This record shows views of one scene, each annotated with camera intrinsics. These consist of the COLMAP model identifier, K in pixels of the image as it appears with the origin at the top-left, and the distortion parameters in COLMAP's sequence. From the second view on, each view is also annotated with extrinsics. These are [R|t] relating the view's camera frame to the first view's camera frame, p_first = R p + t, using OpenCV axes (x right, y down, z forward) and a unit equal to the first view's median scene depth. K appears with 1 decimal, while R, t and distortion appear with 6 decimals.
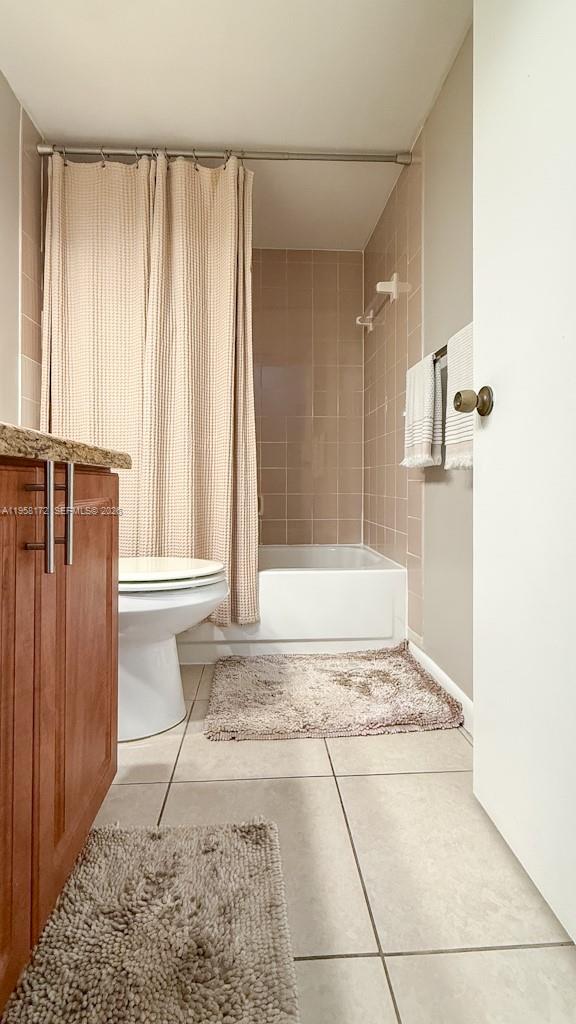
lens RADIAL K [[432.1, 0, 285.4], [0, 432.1, 480.1], [0, 0, 1]] dist [-0.000870, 0.000001]
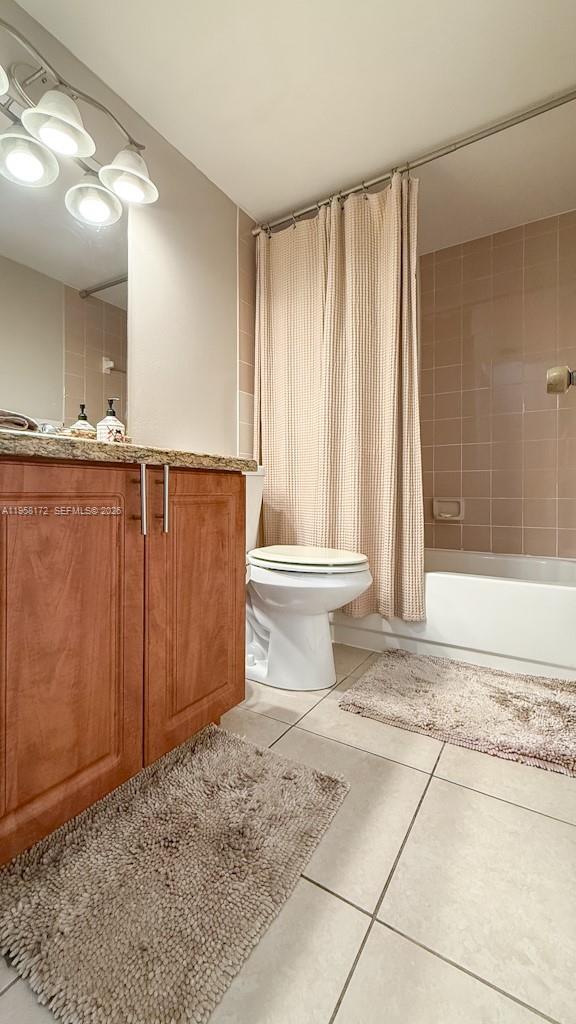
lens RADIAL K [[417.8, 0, 286.8], [0, 417.8, 491.4], [0, 0, 1]] dist [-0.001411, 0.000057]
pose [[0.812777, 0.002034, -0.582571, 0.300787], [0.002522, 0.999972, 0.007010, 0.017708], [0.582570, -0.007166, 0.812749, 0.020581]]
